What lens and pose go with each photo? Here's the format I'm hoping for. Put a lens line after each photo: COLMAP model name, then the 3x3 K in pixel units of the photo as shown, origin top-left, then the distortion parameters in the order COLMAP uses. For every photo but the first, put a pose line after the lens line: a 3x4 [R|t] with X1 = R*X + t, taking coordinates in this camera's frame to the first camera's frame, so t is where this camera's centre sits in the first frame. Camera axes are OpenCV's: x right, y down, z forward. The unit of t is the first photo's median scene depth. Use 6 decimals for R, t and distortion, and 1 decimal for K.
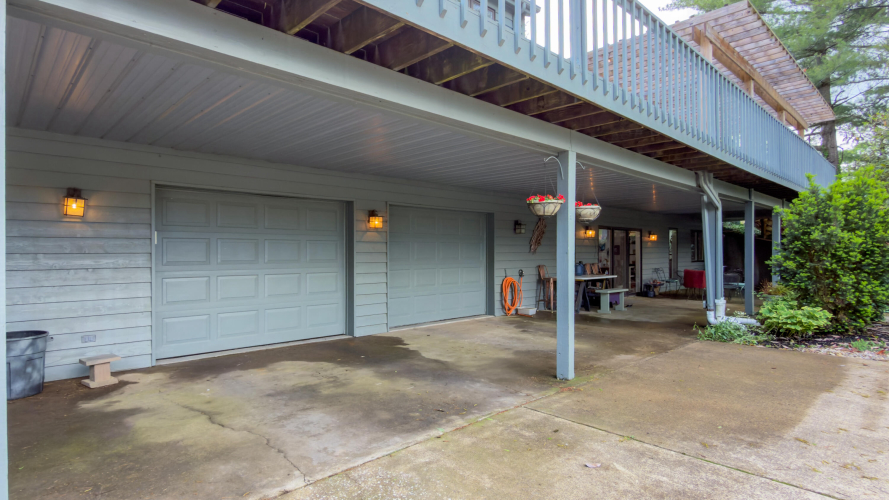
lens RADIAL K [[475.8, 0, 443.2], [0, 475.8, 250.3], [0, 0, 1]] dist [0.000706, -0.000164]
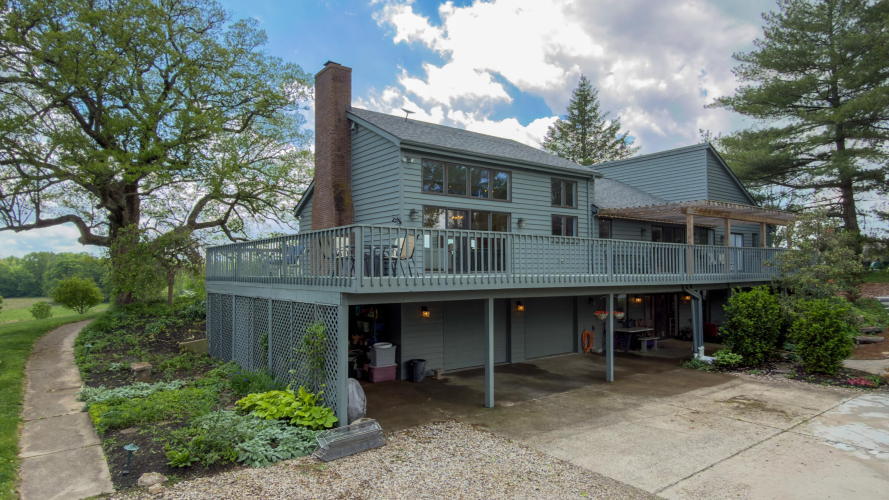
lens RADIAL K [[529.2, 0, 445.7], [0, 529.2, 251.2], [0, 0, 1]] dist [-0.002392, -0.000142]
pose [[0.993426, -0.004089, -0.114399, -0.221353], [0.000622, 0.999540, -0.030326, -0.259759], [0.114470, 0.030055, 0.992972, -1.467562]]
